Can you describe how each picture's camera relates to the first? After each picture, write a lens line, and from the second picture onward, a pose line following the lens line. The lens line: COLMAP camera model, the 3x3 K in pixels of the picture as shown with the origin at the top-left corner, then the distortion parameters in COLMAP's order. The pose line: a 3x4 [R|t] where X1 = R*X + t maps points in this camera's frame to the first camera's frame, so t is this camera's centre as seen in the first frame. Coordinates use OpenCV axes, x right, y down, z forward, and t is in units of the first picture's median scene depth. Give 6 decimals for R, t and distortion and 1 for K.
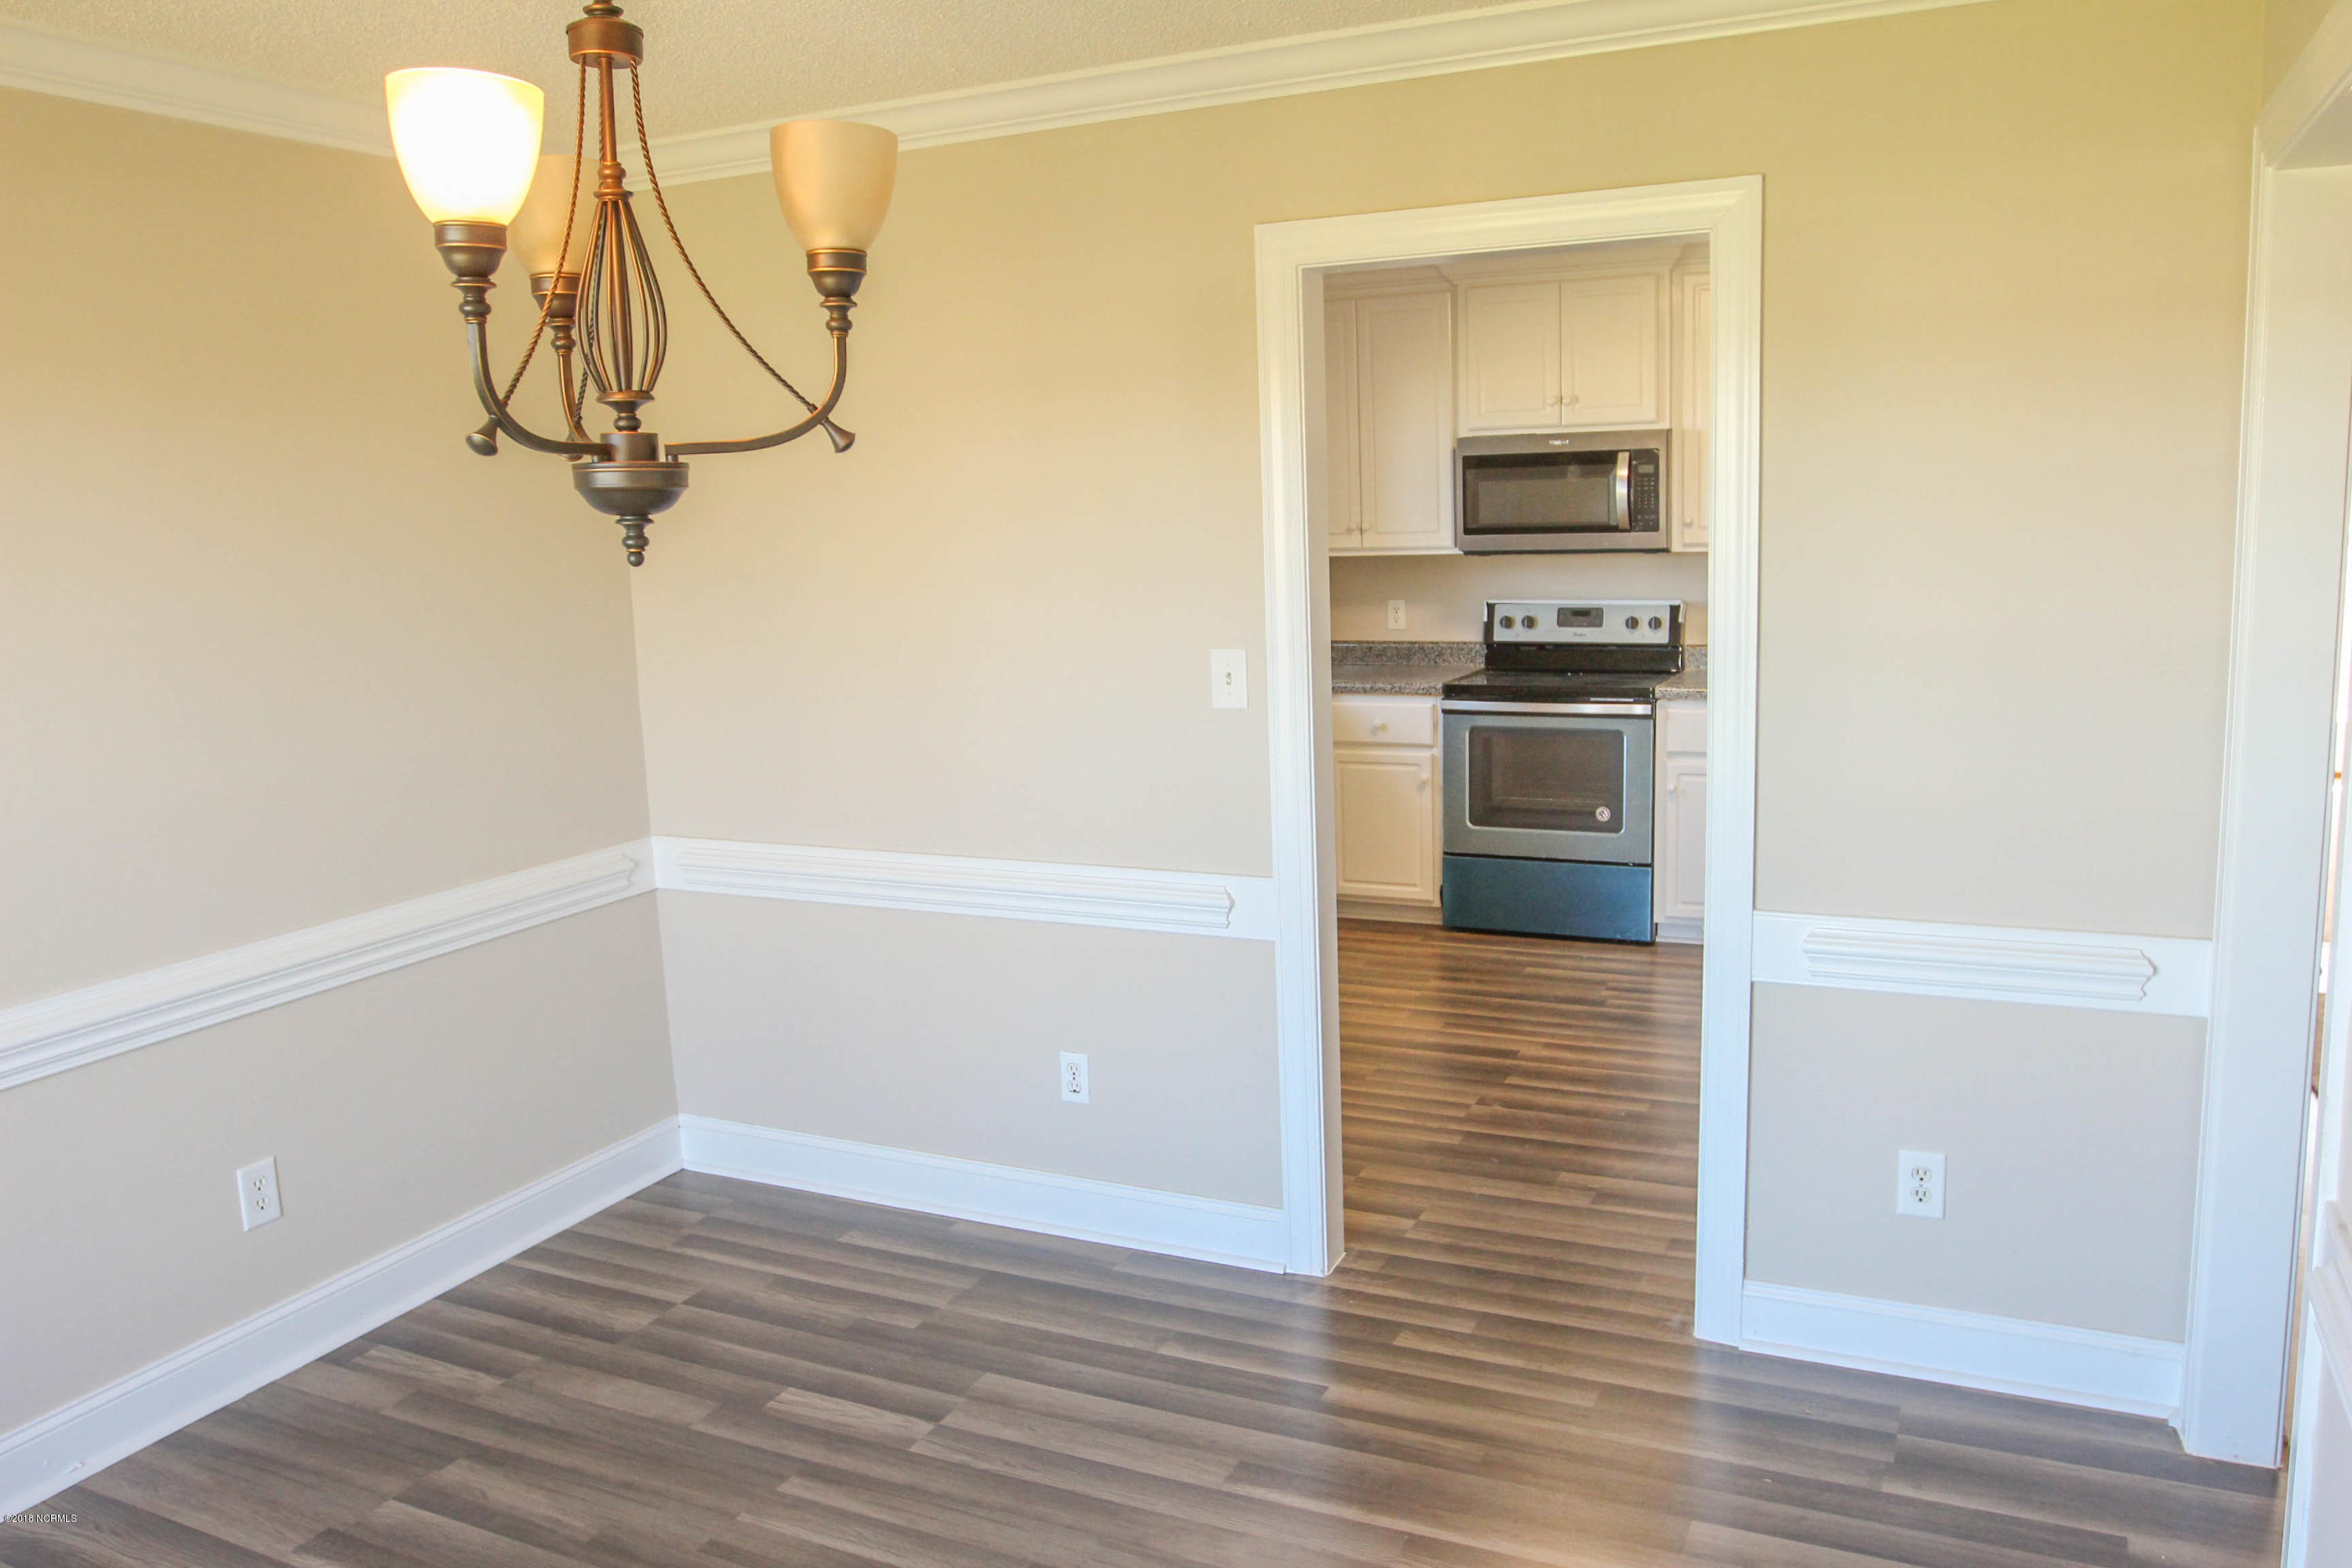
lens RADIAL K [[1749.1, 0, 1176.0], [0, 1749.1, 784.0], [0, 0, 1]] dist [-0.088736, 0.084540]
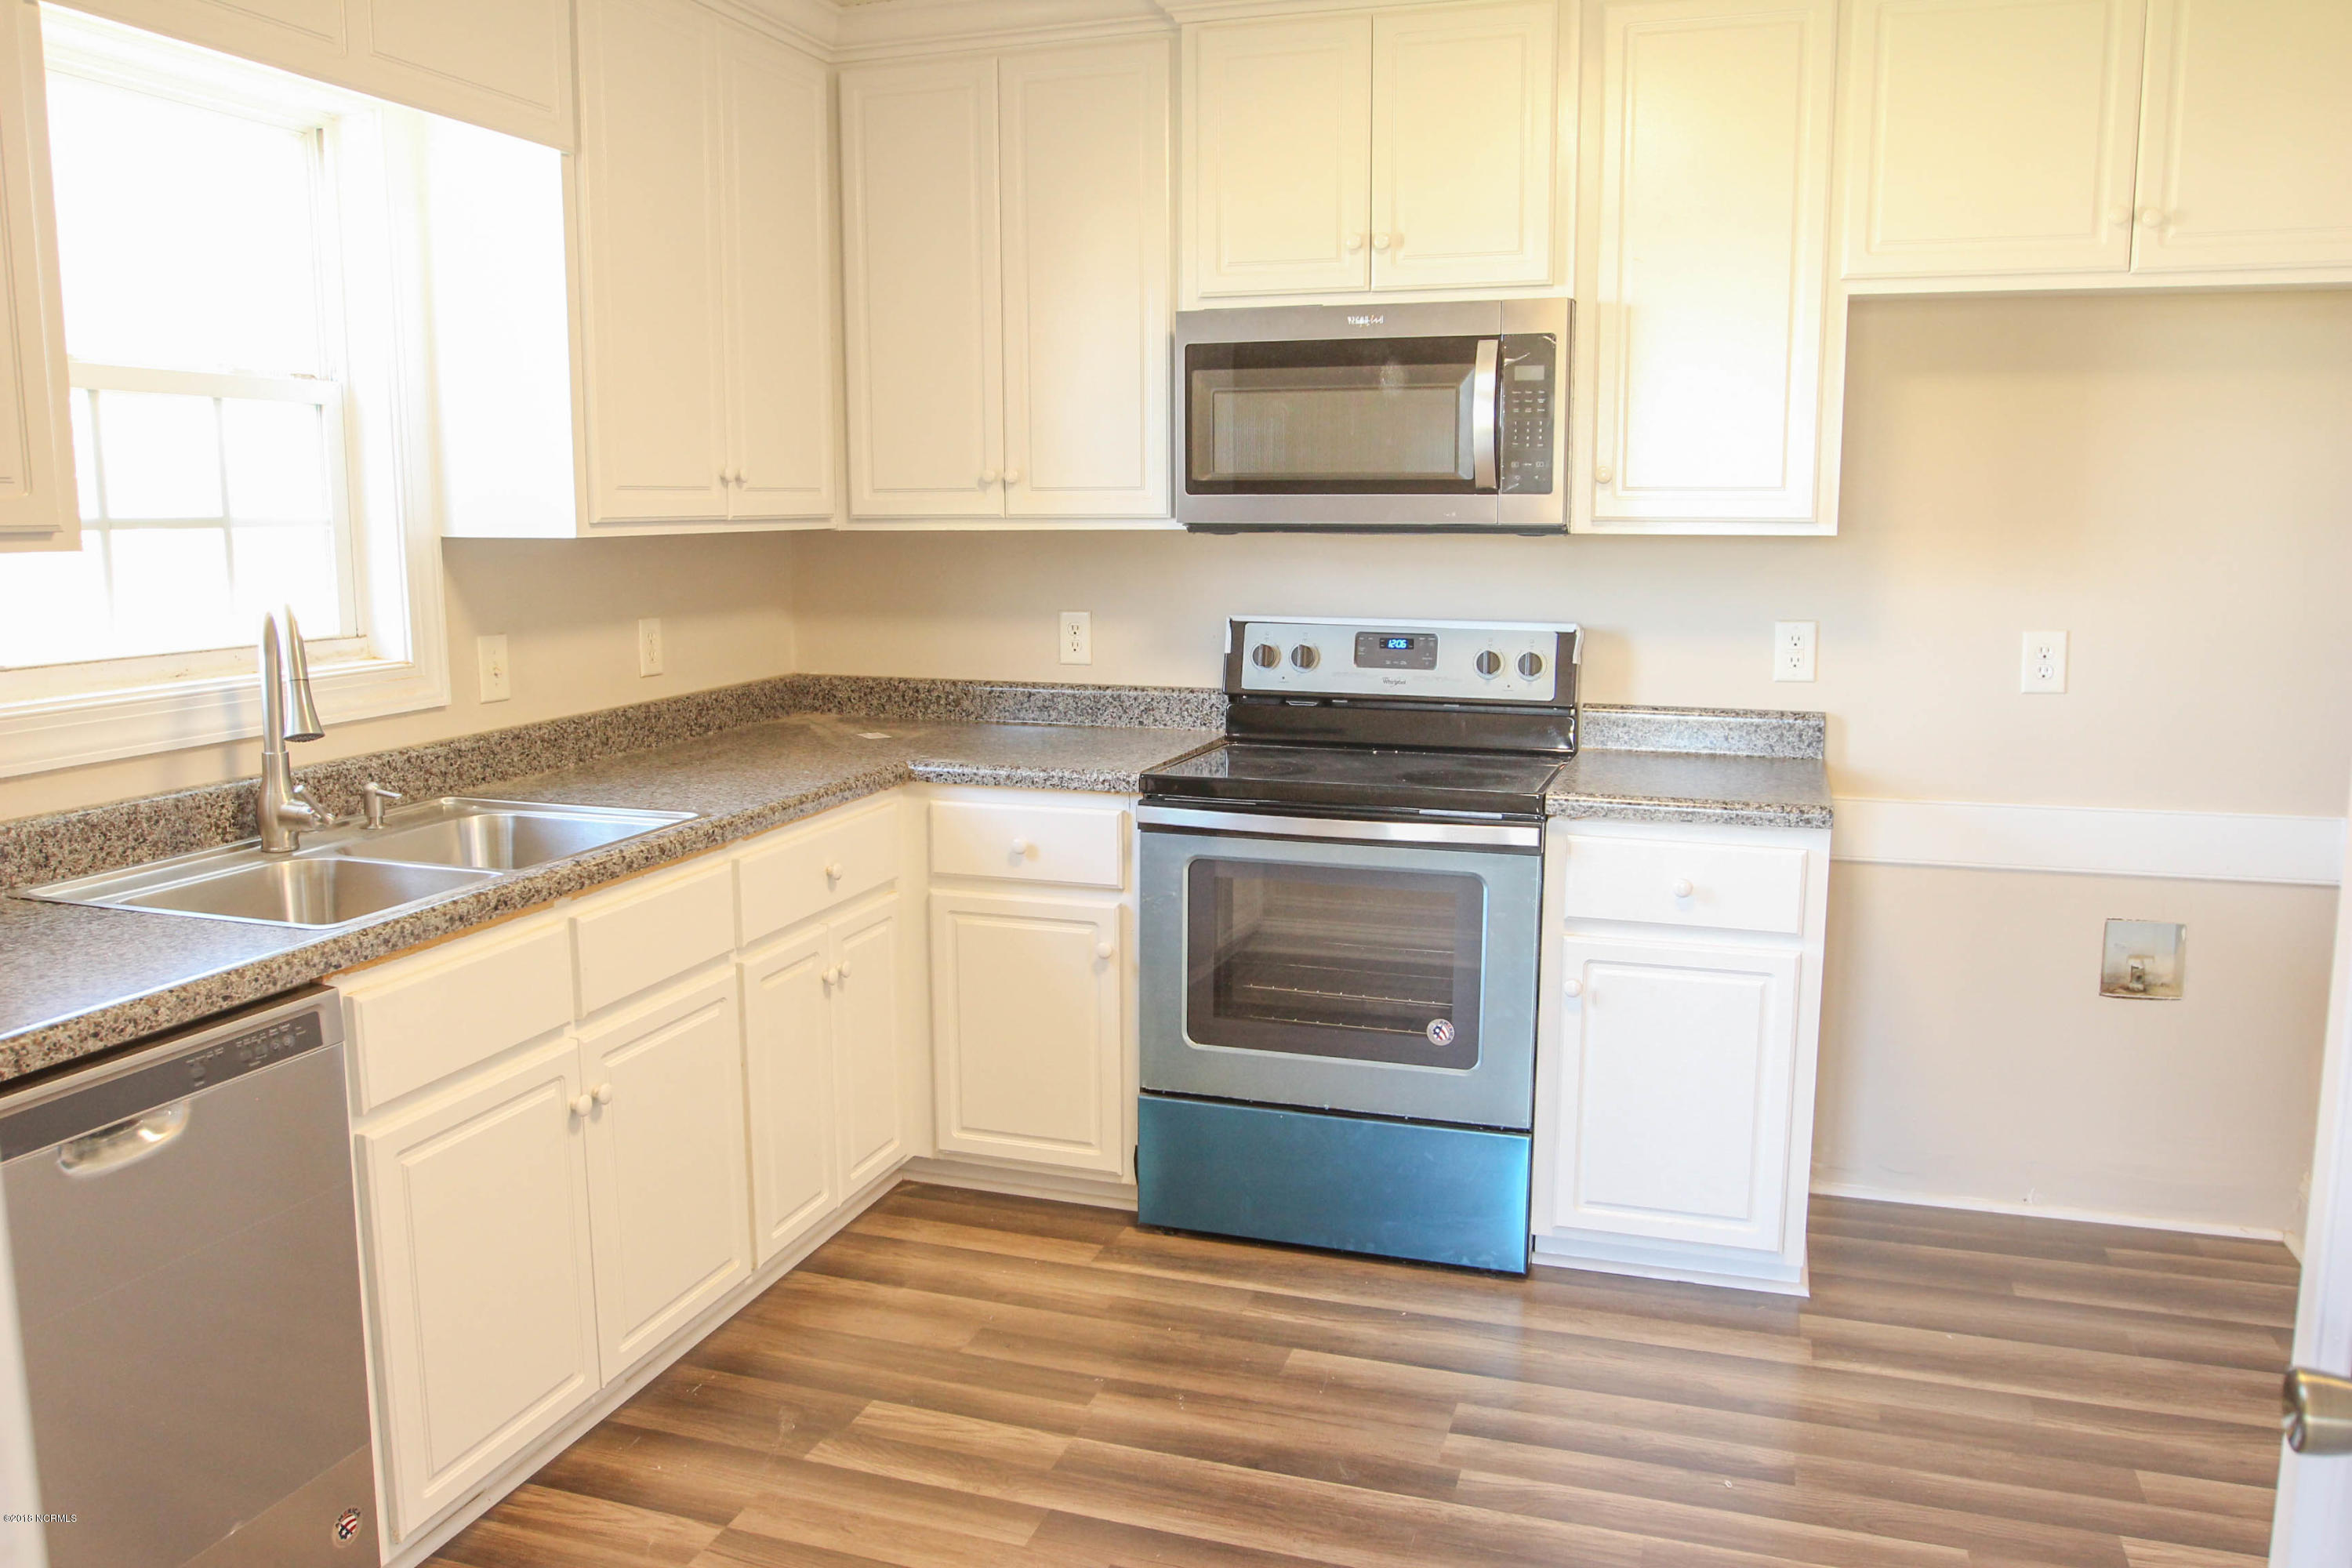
lens RADIAL K [[1749.1, 0, 1176.0], [0, 1749.1, 784.0], [0, 0, 1]] dist [-0.088736, 0.084540]
pose [[0.991713, 0.011772, 0.127935, 0.095542], [-0.011309, 0.999927, -0.004347, -0.051808], [-0.127977, 0.002864, 0.991773, 0.474028]]
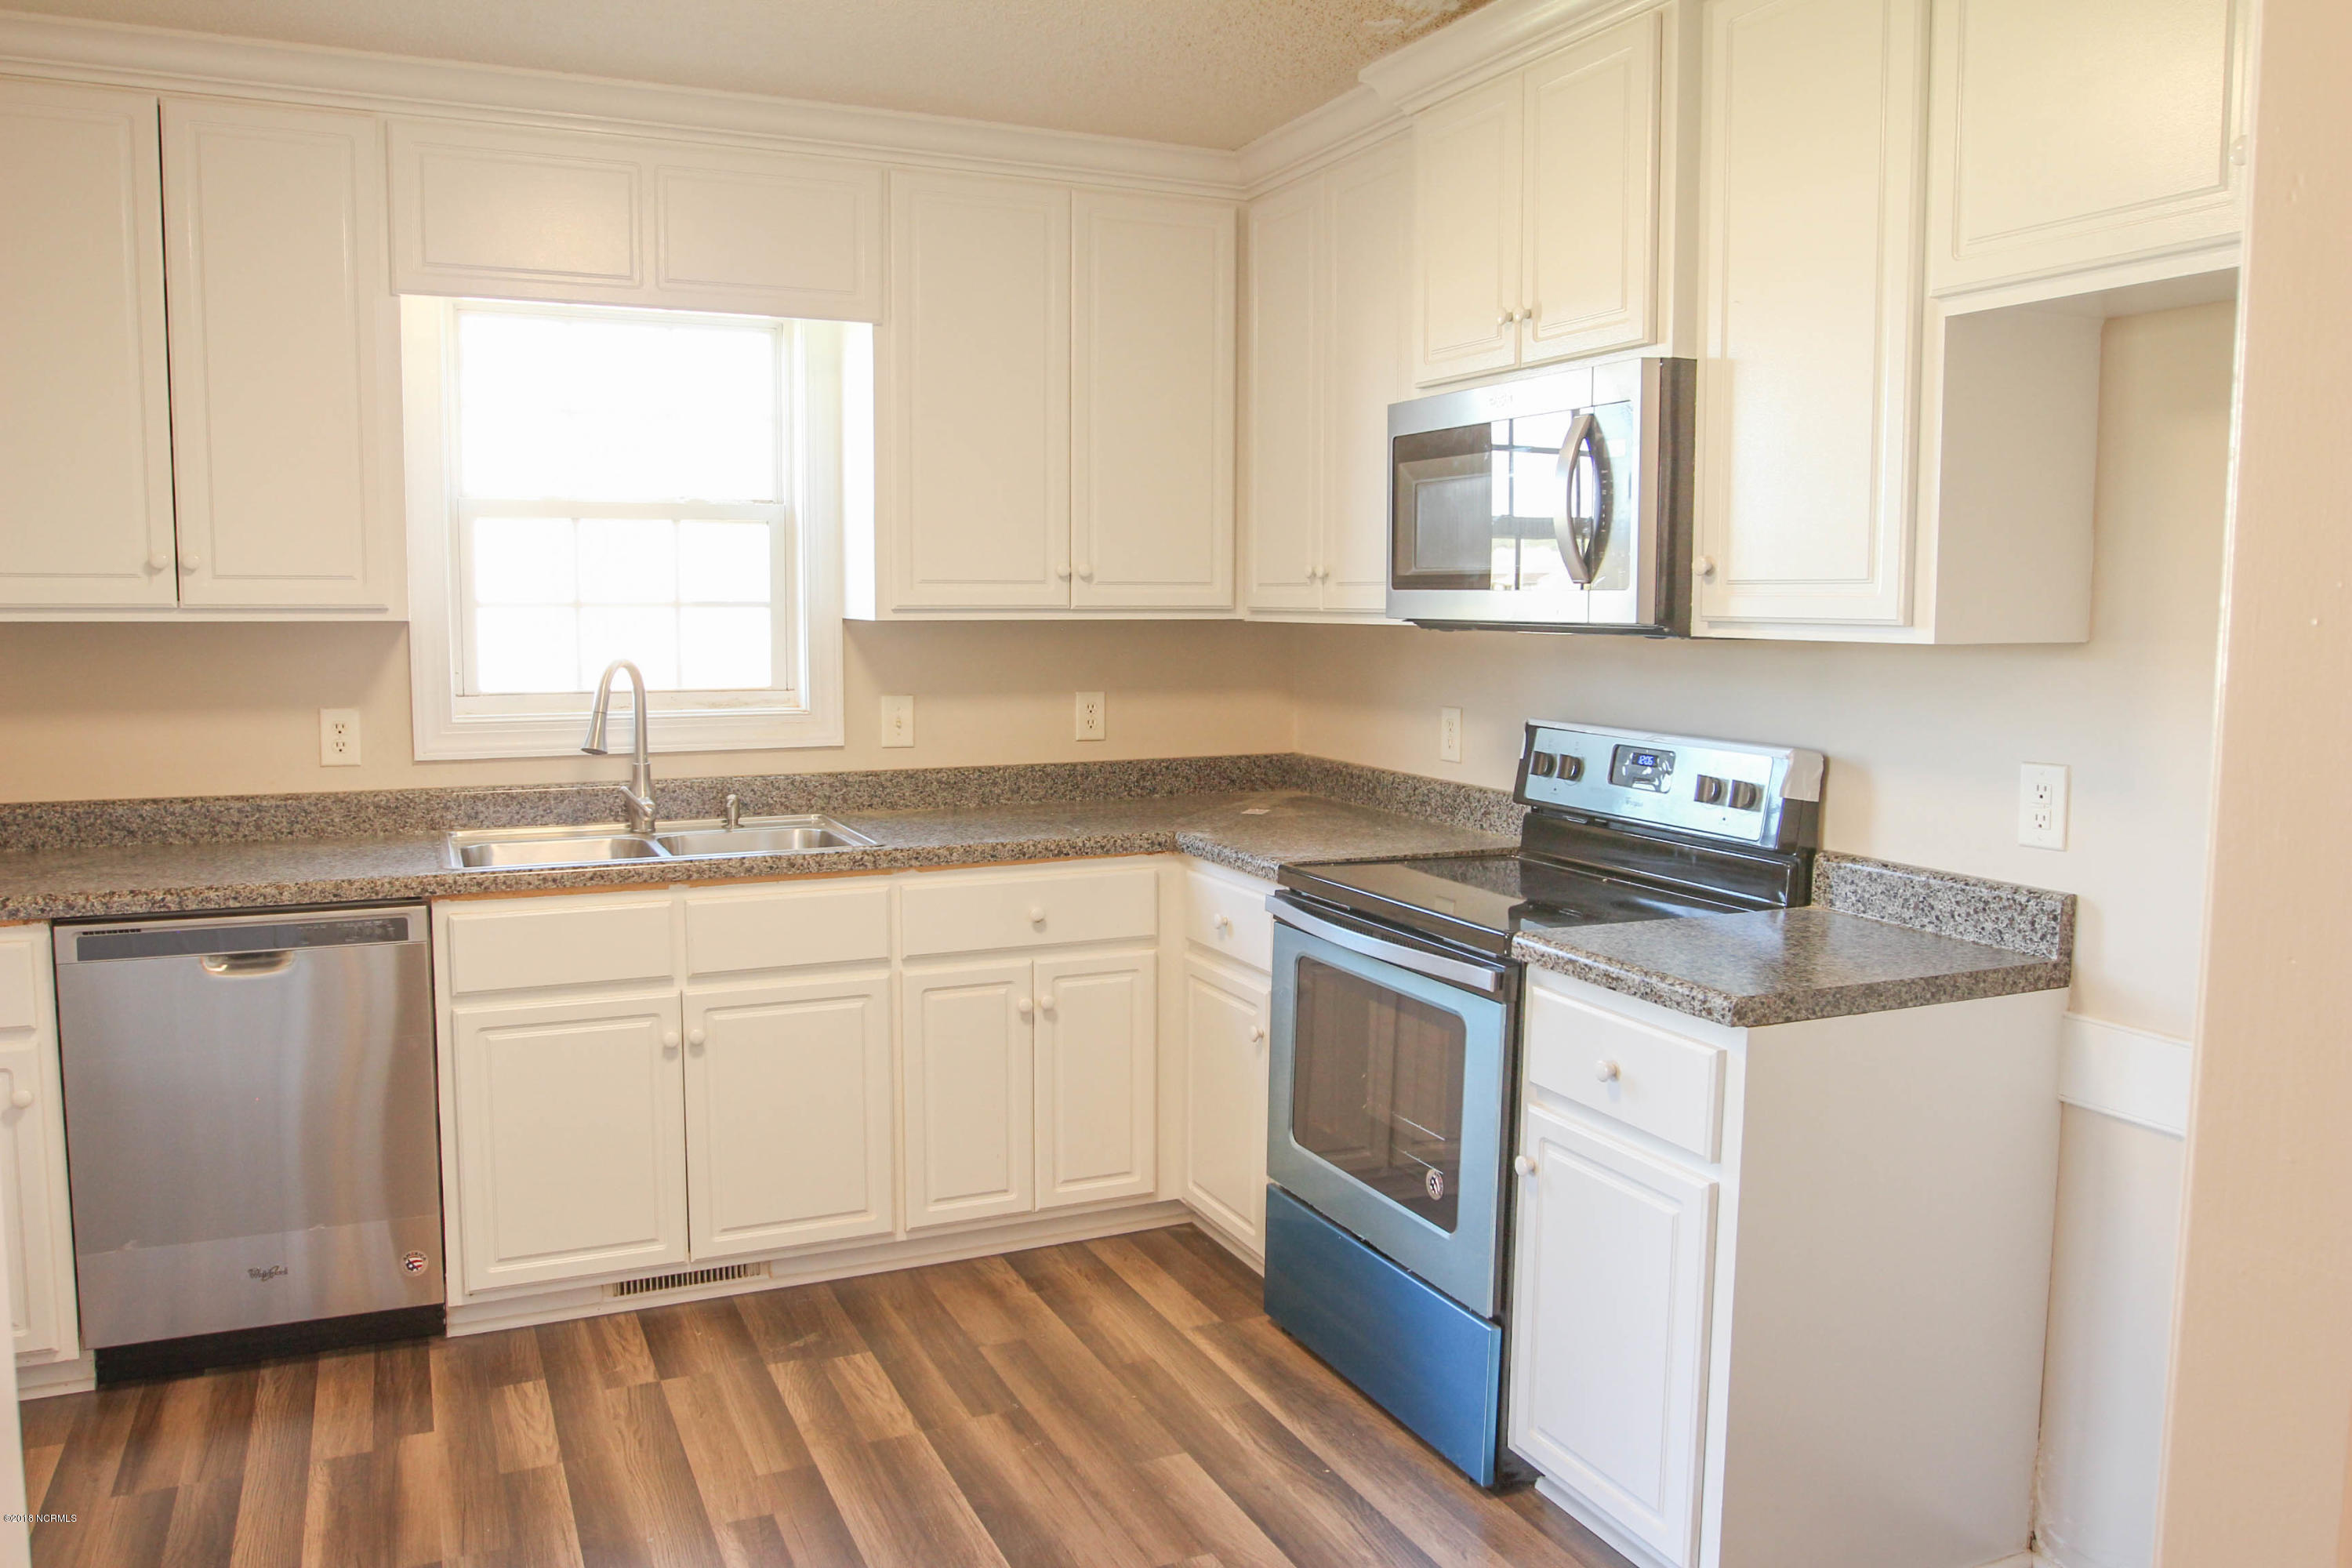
lens RADIAL K [[1749.1, 0, 1176.0], [0, 1749.1, 784.0], [0, 0, 1]] dist [-0.088736, 0.084540]
pose [[0.765853, 0.105358, -0.634325, 0.459208], [-0.133240, 0.991077, 0.003744, -0.078802], [0.629060, 0.081650, 0.773057, 0.564368]]
